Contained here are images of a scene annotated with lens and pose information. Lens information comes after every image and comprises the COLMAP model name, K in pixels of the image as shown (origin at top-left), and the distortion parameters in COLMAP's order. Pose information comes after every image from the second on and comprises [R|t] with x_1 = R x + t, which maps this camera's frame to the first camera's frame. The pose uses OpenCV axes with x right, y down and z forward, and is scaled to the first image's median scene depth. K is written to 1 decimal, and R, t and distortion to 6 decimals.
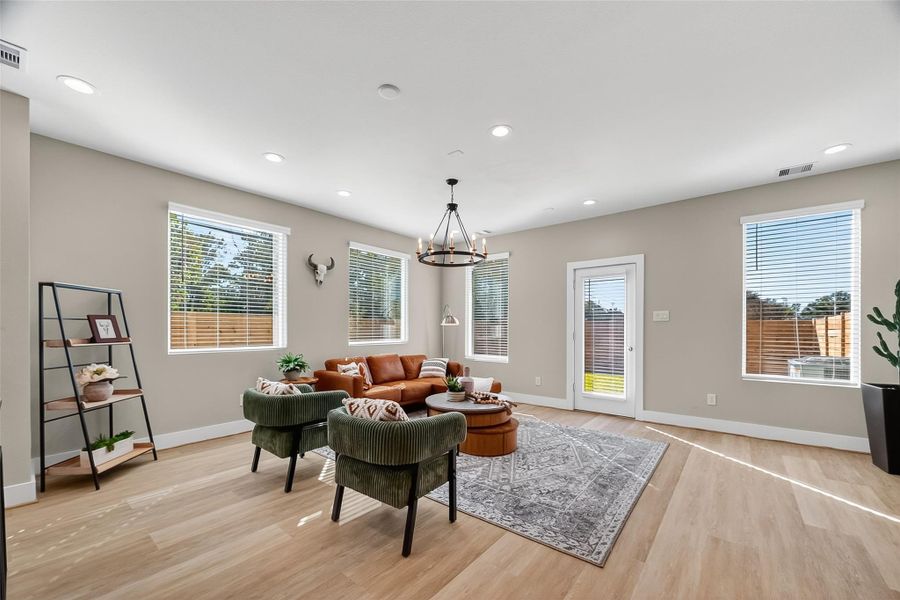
lens RADIAL K [[355.5, 0, 451.9], [0, 355.5, 329.6], [0, 0, 1]] dist [-0.002176, -0.000060]
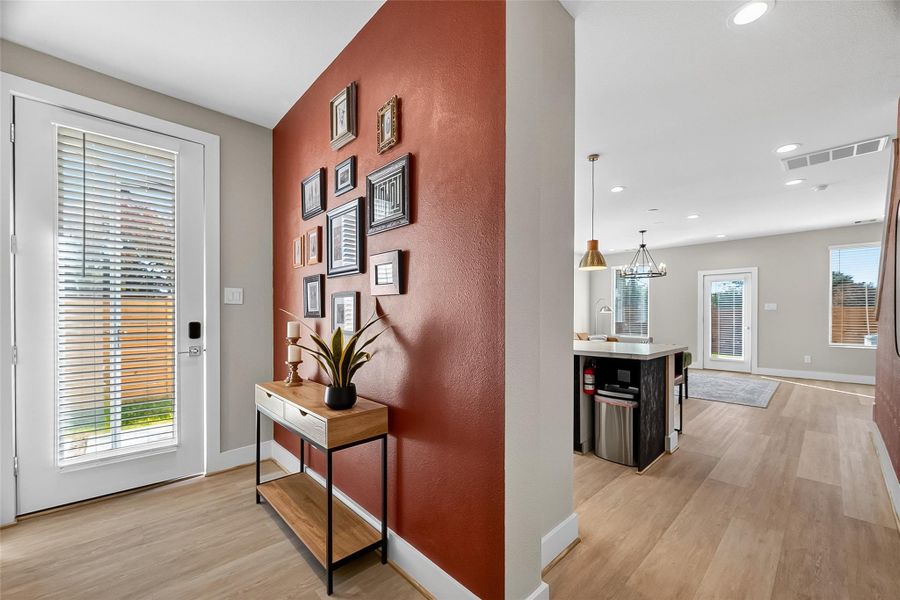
lens RADIAL K [[356.5, 0, 443.7], [0, 356.5, 318.5], [0, 0, 1]] dist [-0.000242, -0.002807]
pose [[0.989749, 0.001972, -0.142806, -0.841380], [-0.000645, 0.999956, 0.009343, -0.002232], [0.142818, -0.009156, 0.989707, -1.036617]]
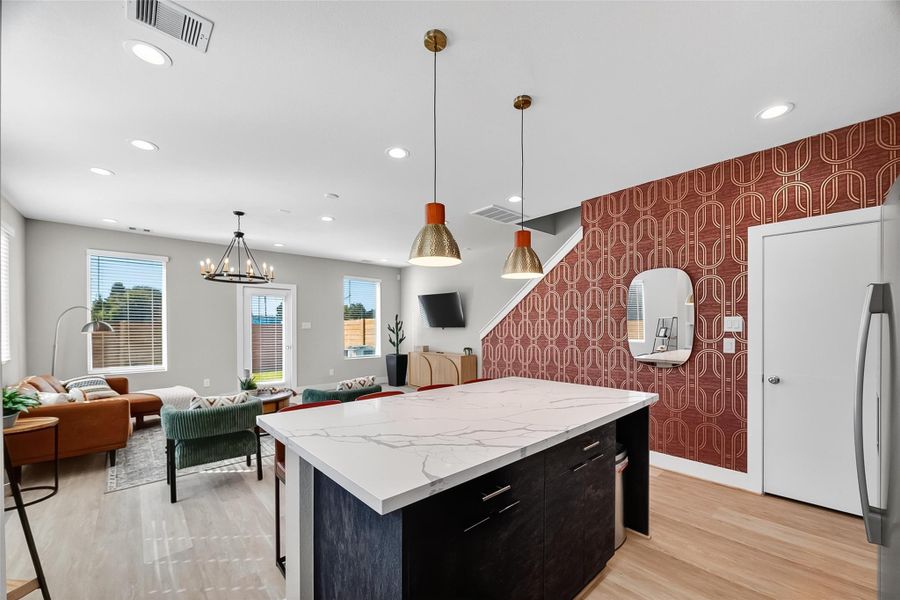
lens RADIAL K [[361.3, 0, 456.9], [0, 361.3, 326.1], [0, 0, 1]] dist [-0.003496, -0.000717]
pose [[0.142160, -0.000806, 0.989843, -1.258662], [0.005595, 0.999984, 0.000011, -0.045289], [-0.989828, 0.005537, 0.142162, 0.136782]]
